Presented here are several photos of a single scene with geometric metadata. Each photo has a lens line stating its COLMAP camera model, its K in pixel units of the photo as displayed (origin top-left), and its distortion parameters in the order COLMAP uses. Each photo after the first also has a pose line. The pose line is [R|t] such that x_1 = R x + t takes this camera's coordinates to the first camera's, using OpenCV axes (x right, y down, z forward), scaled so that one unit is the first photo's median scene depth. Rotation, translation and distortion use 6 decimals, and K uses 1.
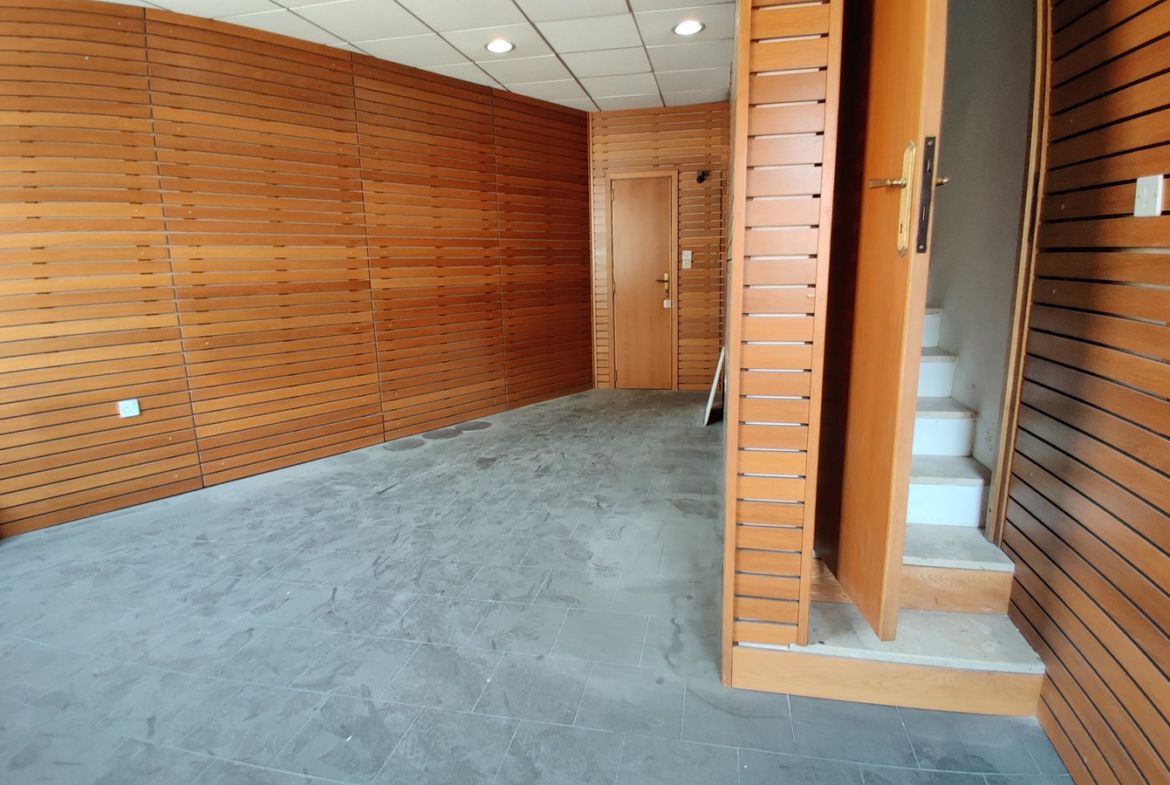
lens RADIAL K [[635.0, 0, 575.4], [0, 635.0, 392.5], [0, 0, 1]] dist [0.014800, -0.057503]
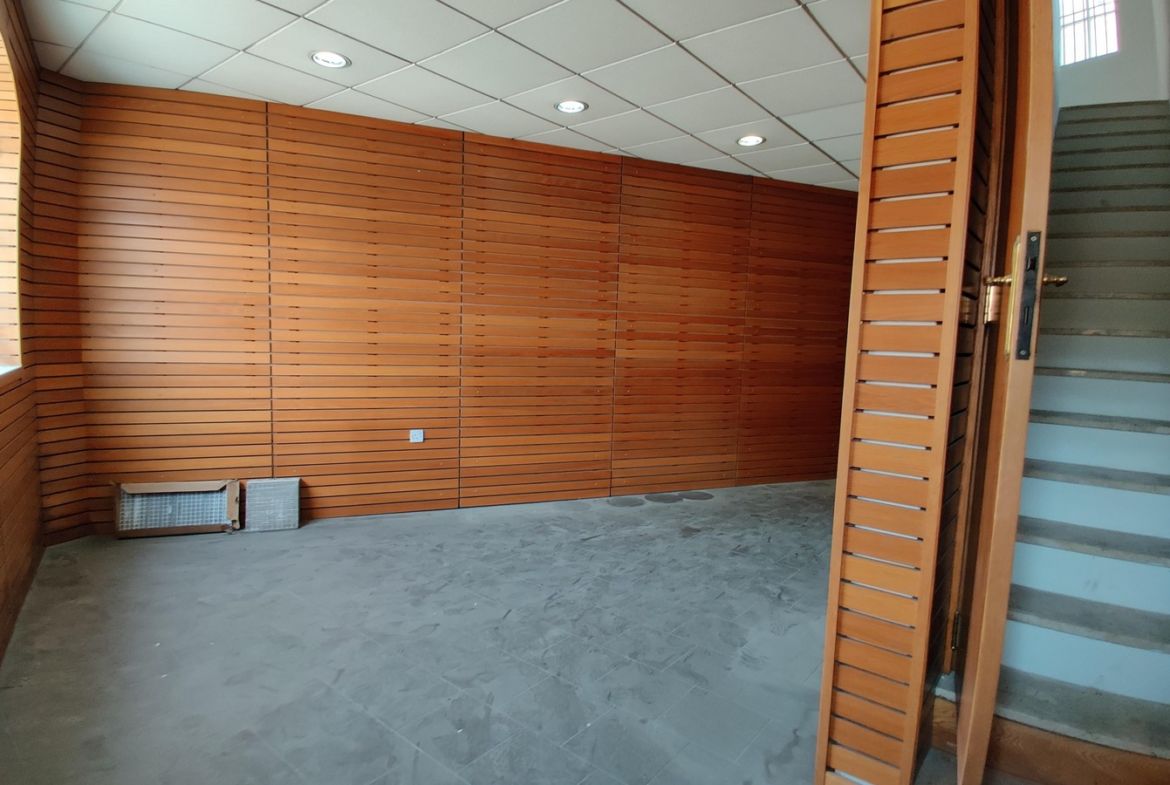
lens RADIAL K [[635.0, 0, 575.4], [0, 635.0, 392.5], [0, 0, 1]] dist [0.014800, -0.057503]
pose [[0.882639, 0.089130, -0.461524, 0.157715], [-0.139174, 0.987387, -0.075477, -0.008928], [0.448976, 0.130851, 0.883911, -0.016539]]
